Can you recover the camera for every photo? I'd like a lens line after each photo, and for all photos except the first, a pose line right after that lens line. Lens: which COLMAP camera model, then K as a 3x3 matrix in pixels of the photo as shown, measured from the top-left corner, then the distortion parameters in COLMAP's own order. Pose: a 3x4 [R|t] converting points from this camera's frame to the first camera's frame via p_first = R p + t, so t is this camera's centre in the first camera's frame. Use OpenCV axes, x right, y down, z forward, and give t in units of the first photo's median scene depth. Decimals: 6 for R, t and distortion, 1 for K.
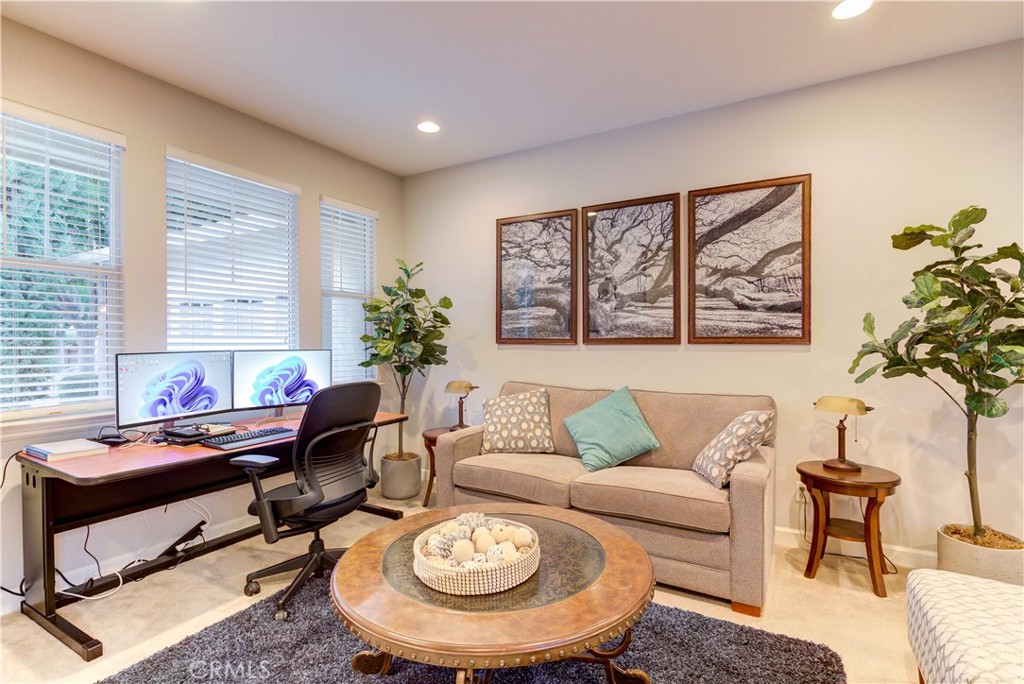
lens RADIAL K [[494.5, 0, 512.0], [0, 494.5, 343.6], [0, 0, 1]] dist [-0.012865, 0.003171]
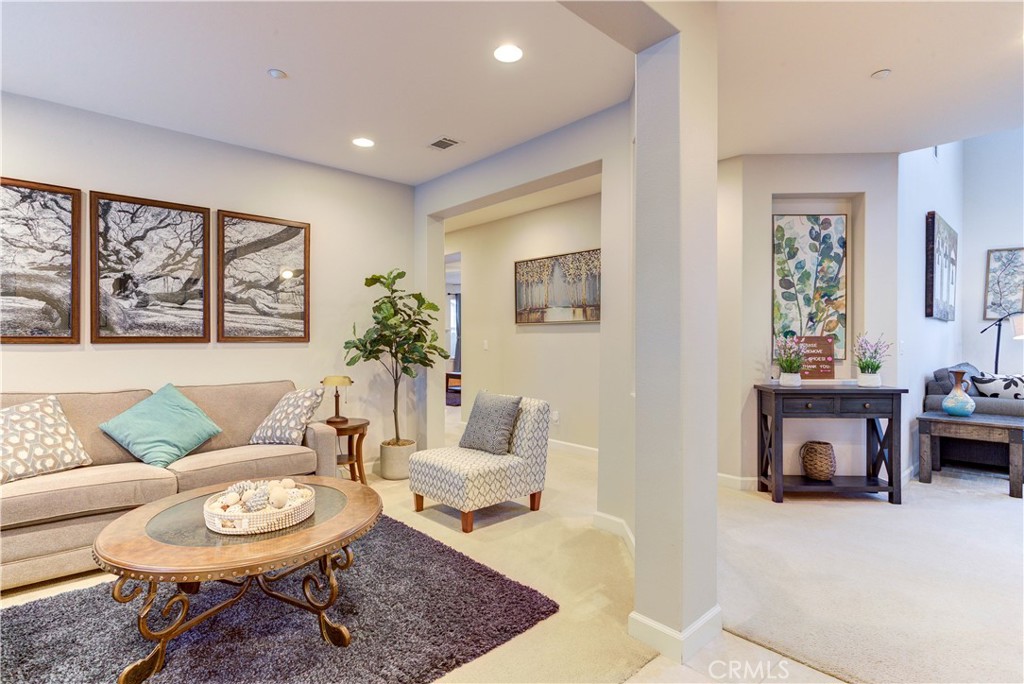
lens RADIAL K [[494.5, 0, 513.4], [0, 494.5, 341.5], [0, 0, 1]] dist [-0.012865, 0.003171]
pose [[0.294423, -0.001629, 0.955674, -0.536929], [0.004969, 0.999988, 0.000173, 0.001715], [-0.955662, 0.004698, 0.294427, 0.005774]]
